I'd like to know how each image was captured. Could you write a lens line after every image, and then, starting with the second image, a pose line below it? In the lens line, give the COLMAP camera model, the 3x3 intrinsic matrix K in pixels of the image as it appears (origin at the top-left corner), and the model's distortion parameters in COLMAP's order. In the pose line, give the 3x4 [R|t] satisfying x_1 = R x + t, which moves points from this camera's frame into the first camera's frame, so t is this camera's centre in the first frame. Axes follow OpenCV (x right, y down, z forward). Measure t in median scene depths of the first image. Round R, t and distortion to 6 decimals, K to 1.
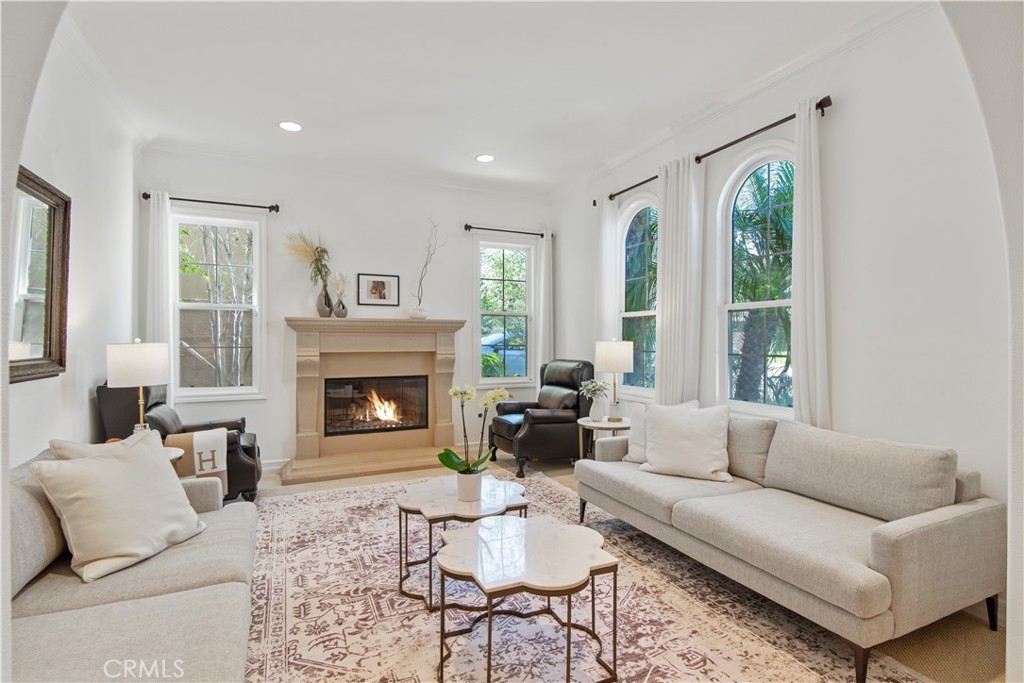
lens RADIAL K [[497.5, 0, 512.0], [0, 497.5, 341.5], [0, 0, 1]] dist [0.031968, -0.024945]
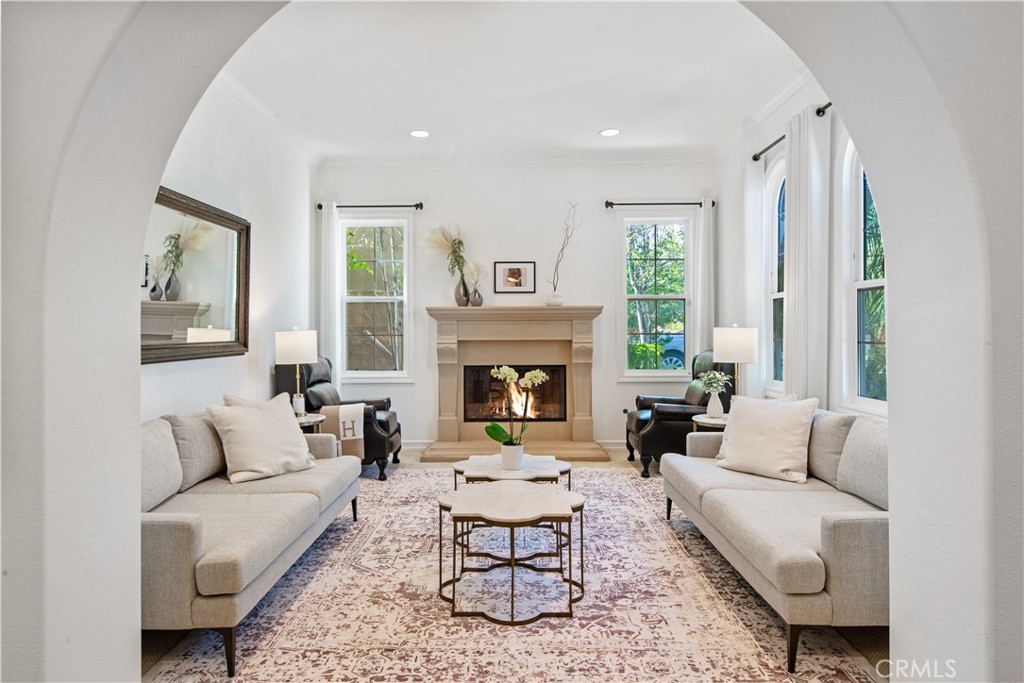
lens RADIAL K [[634.7, 0, 513.1], [0, 634.7, 333.2], [0, 0, 1]] dist [0.040852, 0.000092]
pose [[0.909660, -0.002537, -0.415345, 0.293233], [0.003229, 0.999994, 0.000963, 0.006867], [0.415340, -0.002217, 0.909663, -0.168097]]
